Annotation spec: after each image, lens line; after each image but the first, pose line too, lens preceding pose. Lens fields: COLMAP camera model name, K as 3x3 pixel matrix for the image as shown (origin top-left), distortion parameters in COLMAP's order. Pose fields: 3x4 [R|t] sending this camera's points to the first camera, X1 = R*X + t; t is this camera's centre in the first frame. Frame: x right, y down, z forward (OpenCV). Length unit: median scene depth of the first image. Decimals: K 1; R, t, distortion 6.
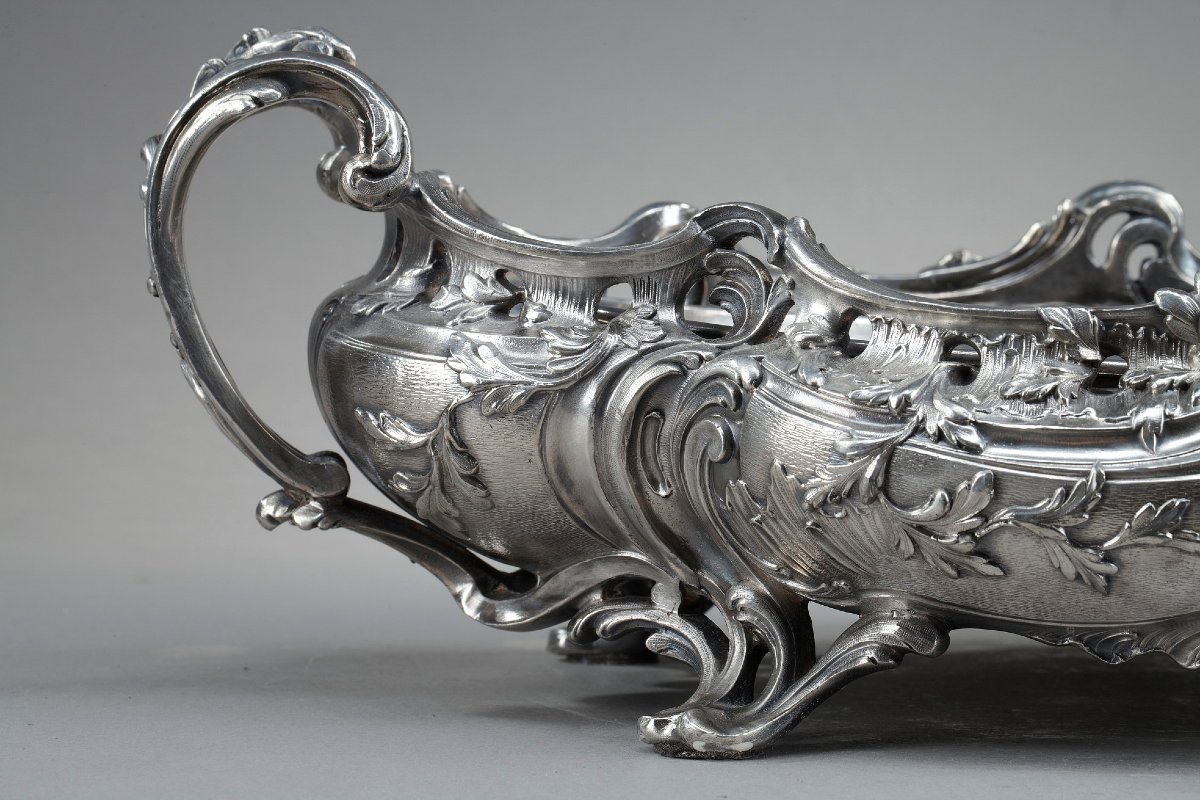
lens RADIAL K [[3838.7, 0, 600.0], [0, 3838.7, 400.0], [0, 0, 1]] dist [-0.033261, 1.076830]
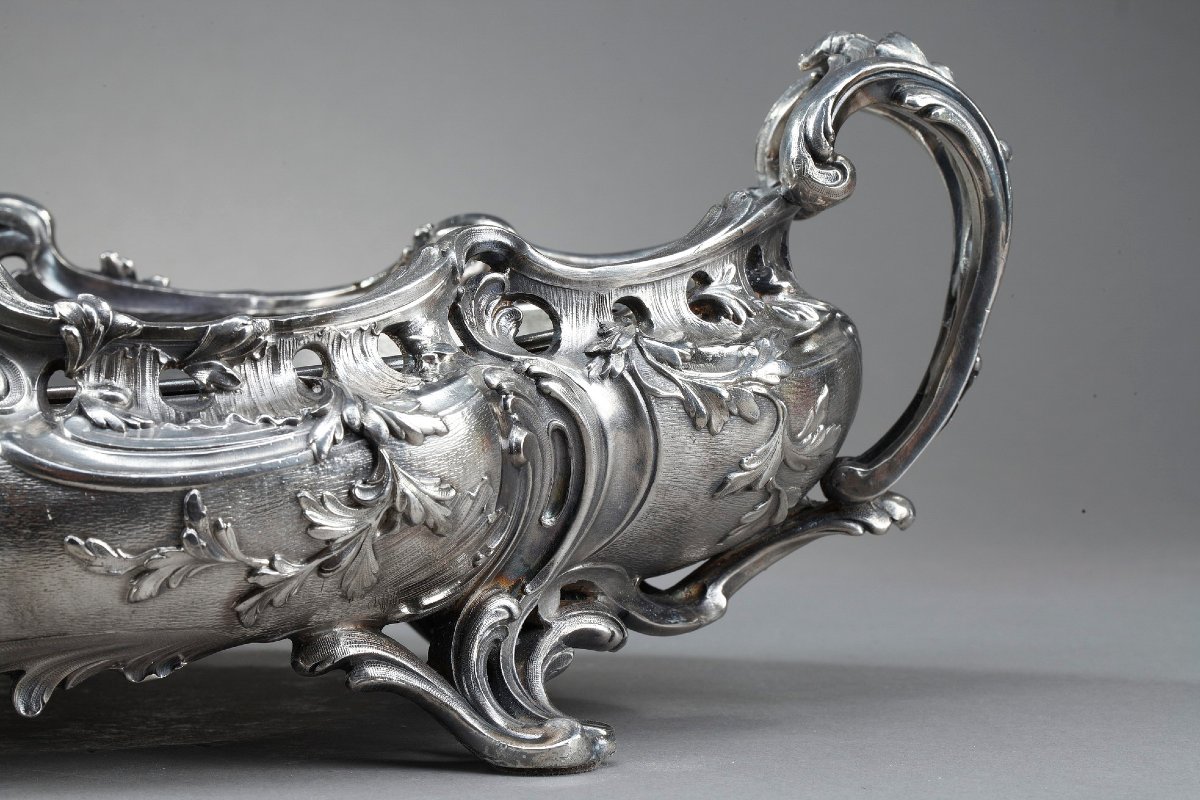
lens RADIAL K [[3838.7, 0, 600.0], [0, 3838.7, 400.0], [0, 0, 1]] dist [-0.033261, 1.076830]
pose [[0.998892, -0.013762, -0.044997, 0.421260], [0.014071, 0.999879, 0.006558, -0.009484], [0.044901, -0.007184, 0.998966, 0.012474]]
